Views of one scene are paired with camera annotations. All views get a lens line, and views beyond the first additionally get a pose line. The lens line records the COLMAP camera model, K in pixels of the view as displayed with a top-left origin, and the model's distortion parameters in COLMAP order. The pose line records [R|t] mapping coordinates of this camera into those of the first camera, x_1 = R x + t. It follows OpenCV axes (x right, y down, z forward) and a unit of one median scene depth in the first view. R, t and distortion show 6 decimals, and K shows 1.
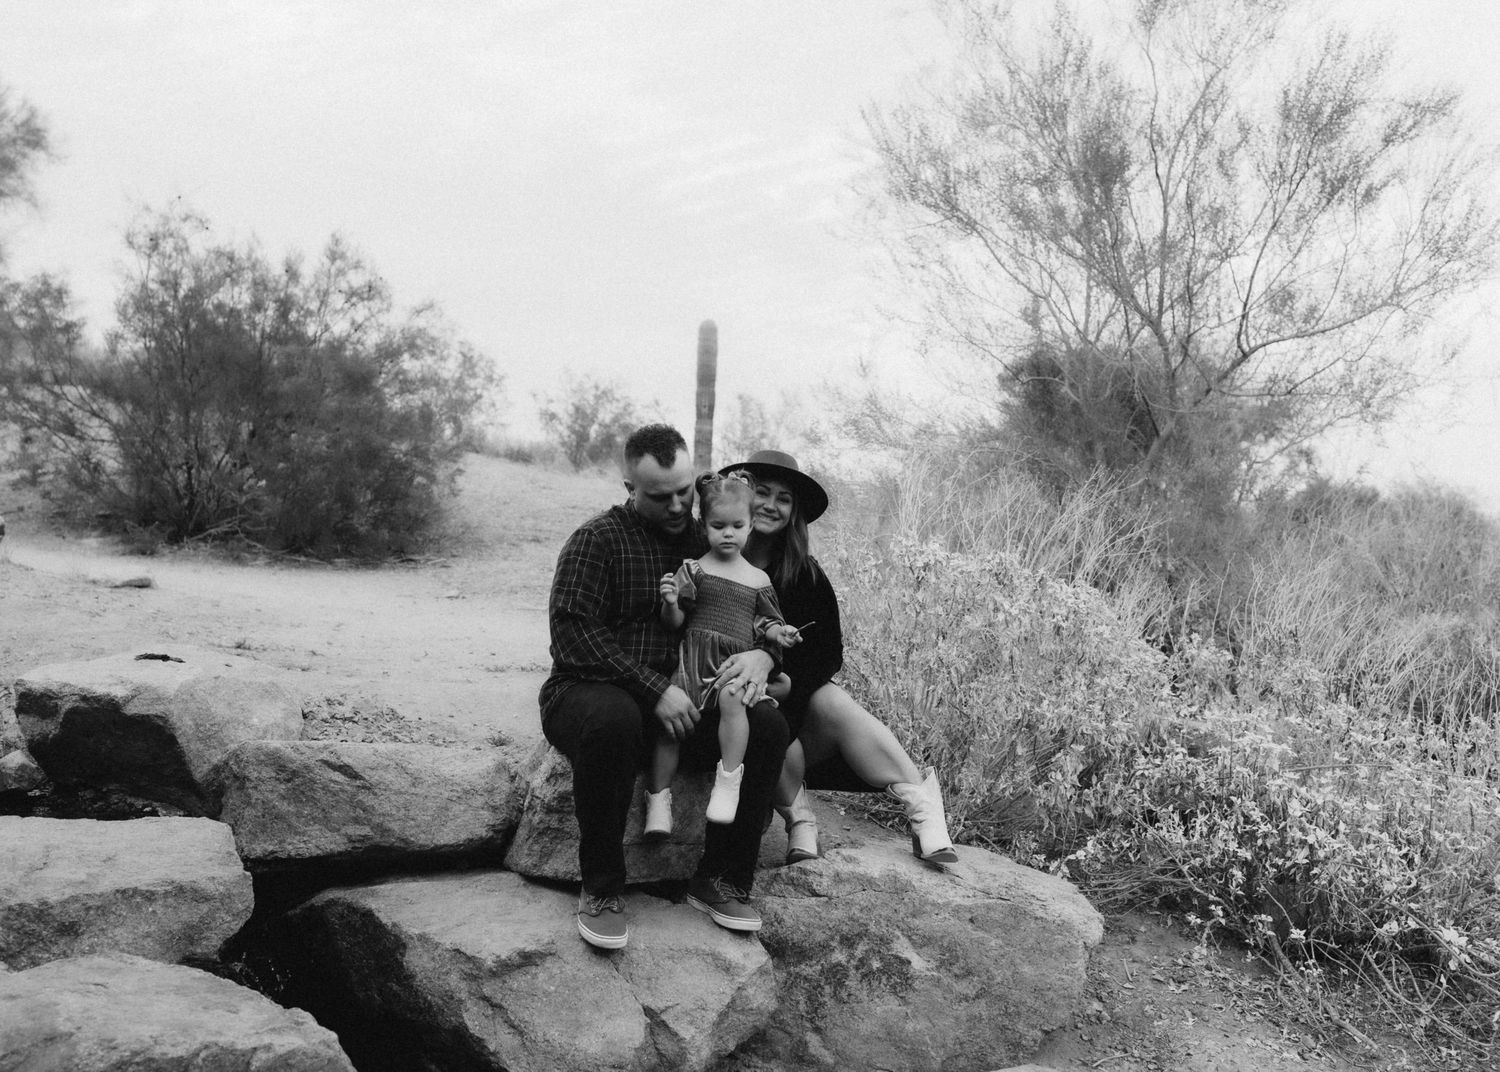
lens RADIAL K [[1527.3, 0, 750.4], [0, 1527.3, 559.0], [0, 0, 1]] dist [0.014383, -0.011946]
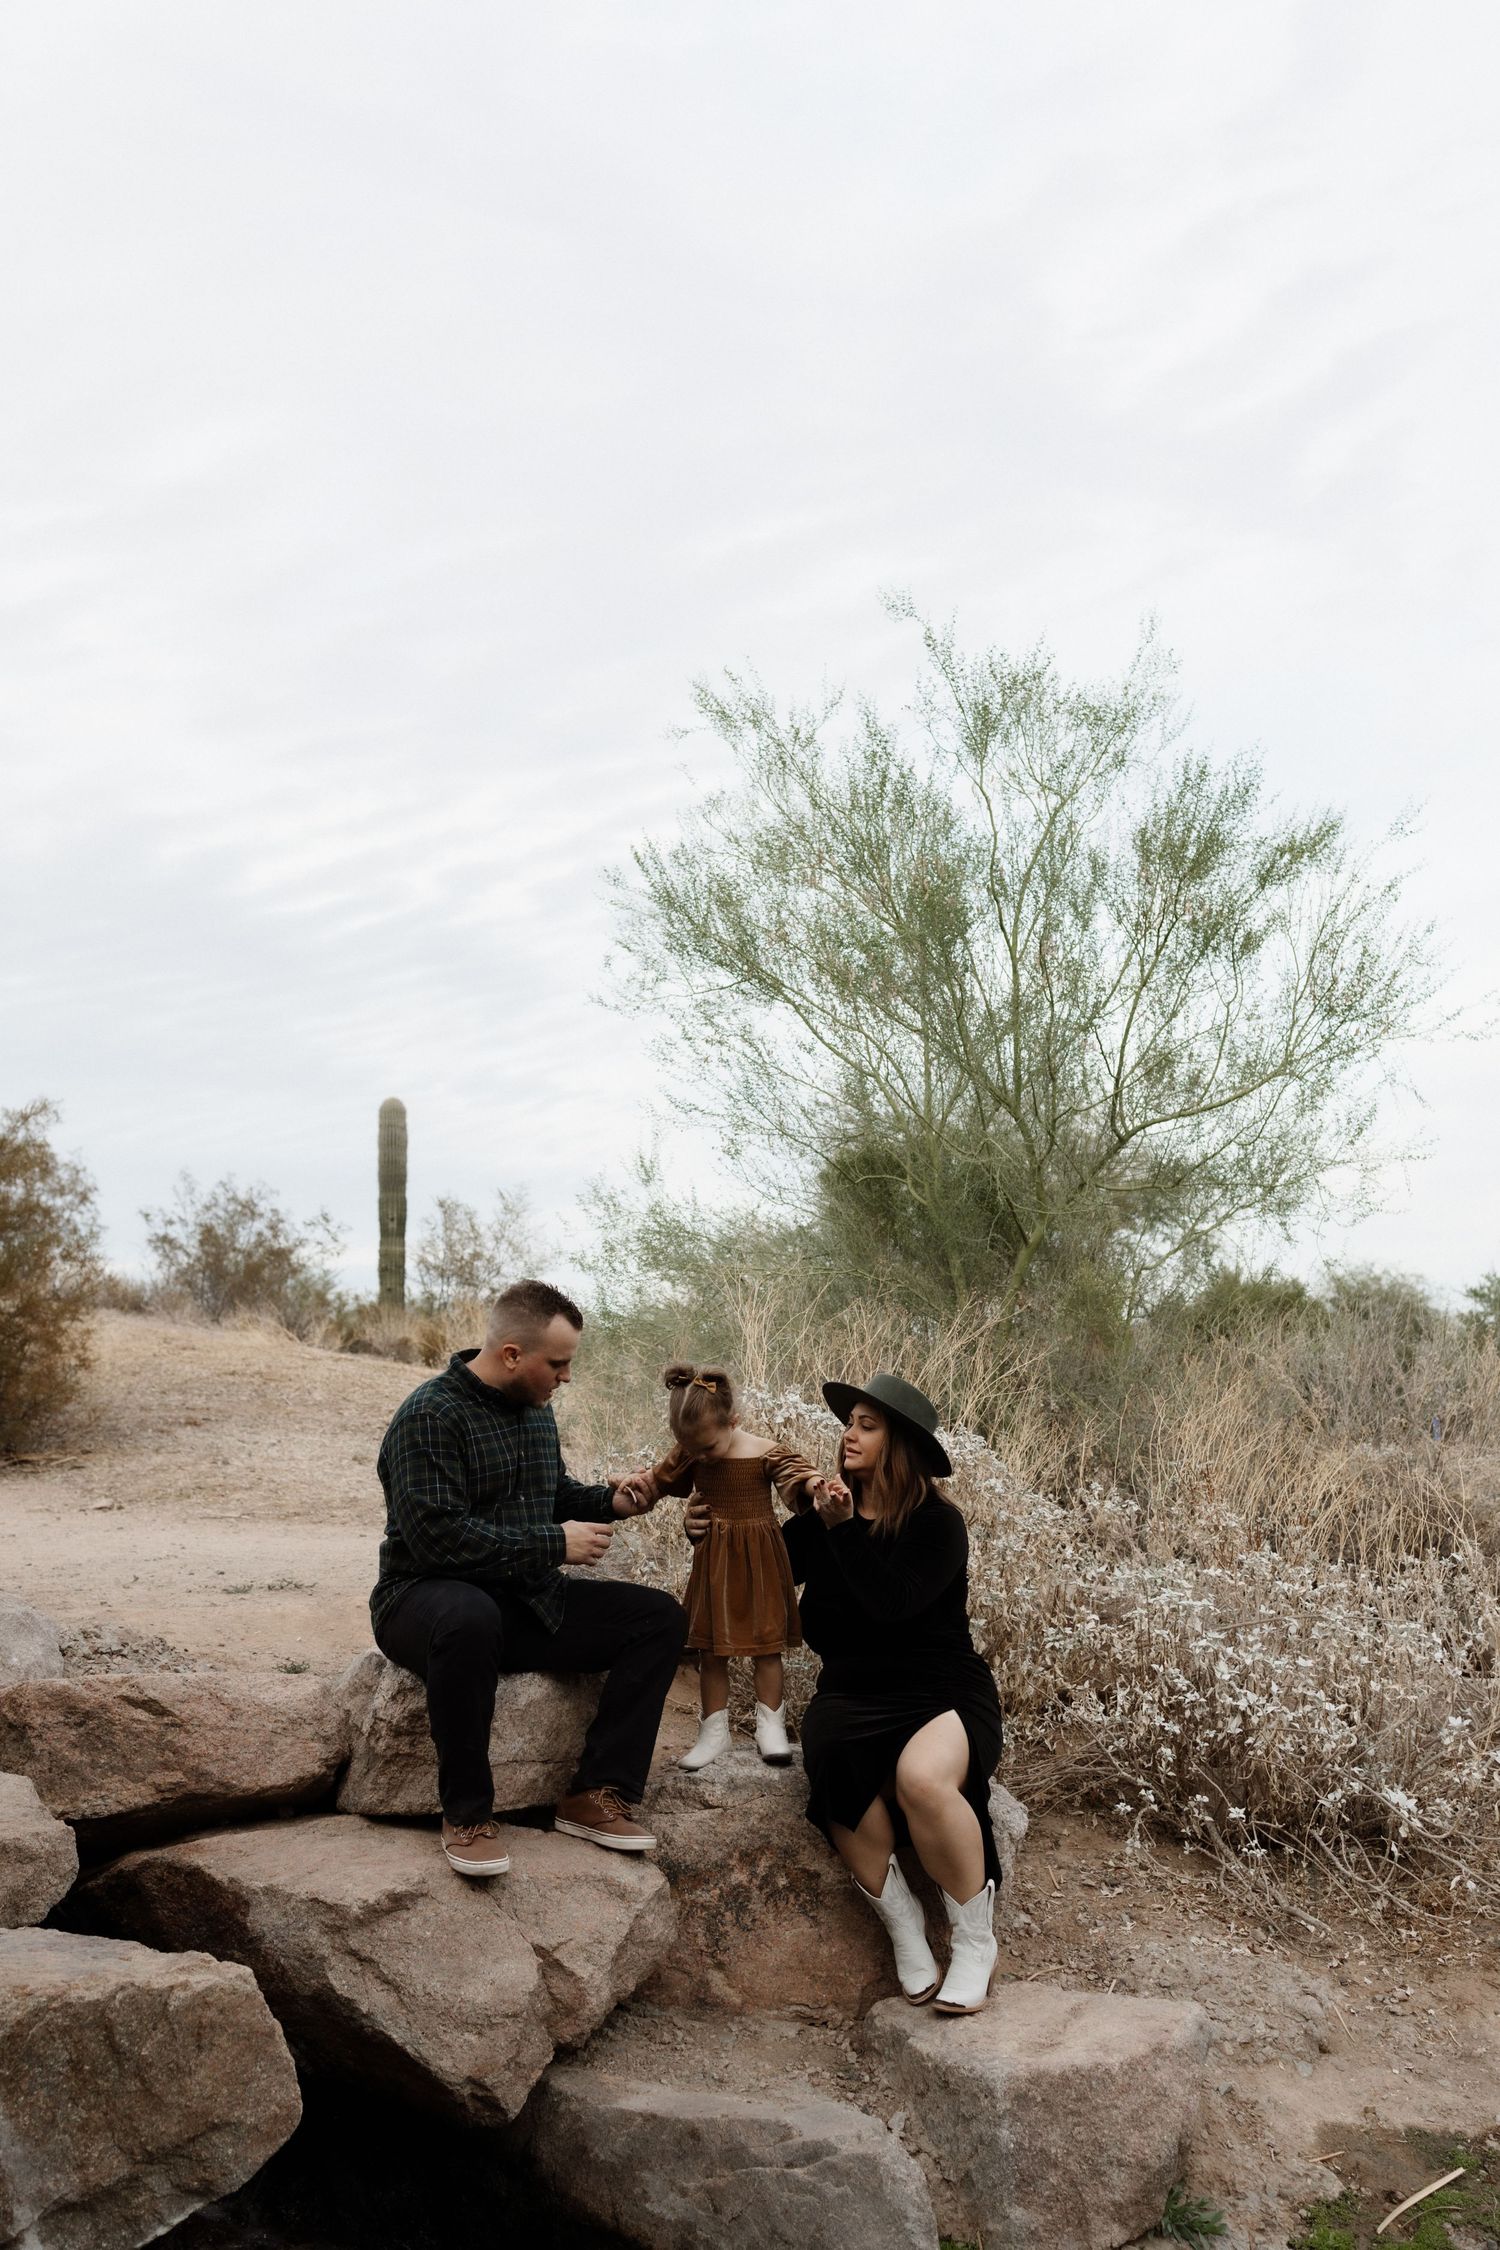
lens RADIAL K [[2299.6, 0, 801.9], [0, 2299.6, 1128.0], [0, 0, 1]] dist [0.004398, 0.024515]
pose [[0.983686, -0.039928, 0.175405, -0.095108], [0.061866, 0.990669, -0.121440, -0.001396], [-0.168920, 0.130310, 0.976978, -0.273542]]
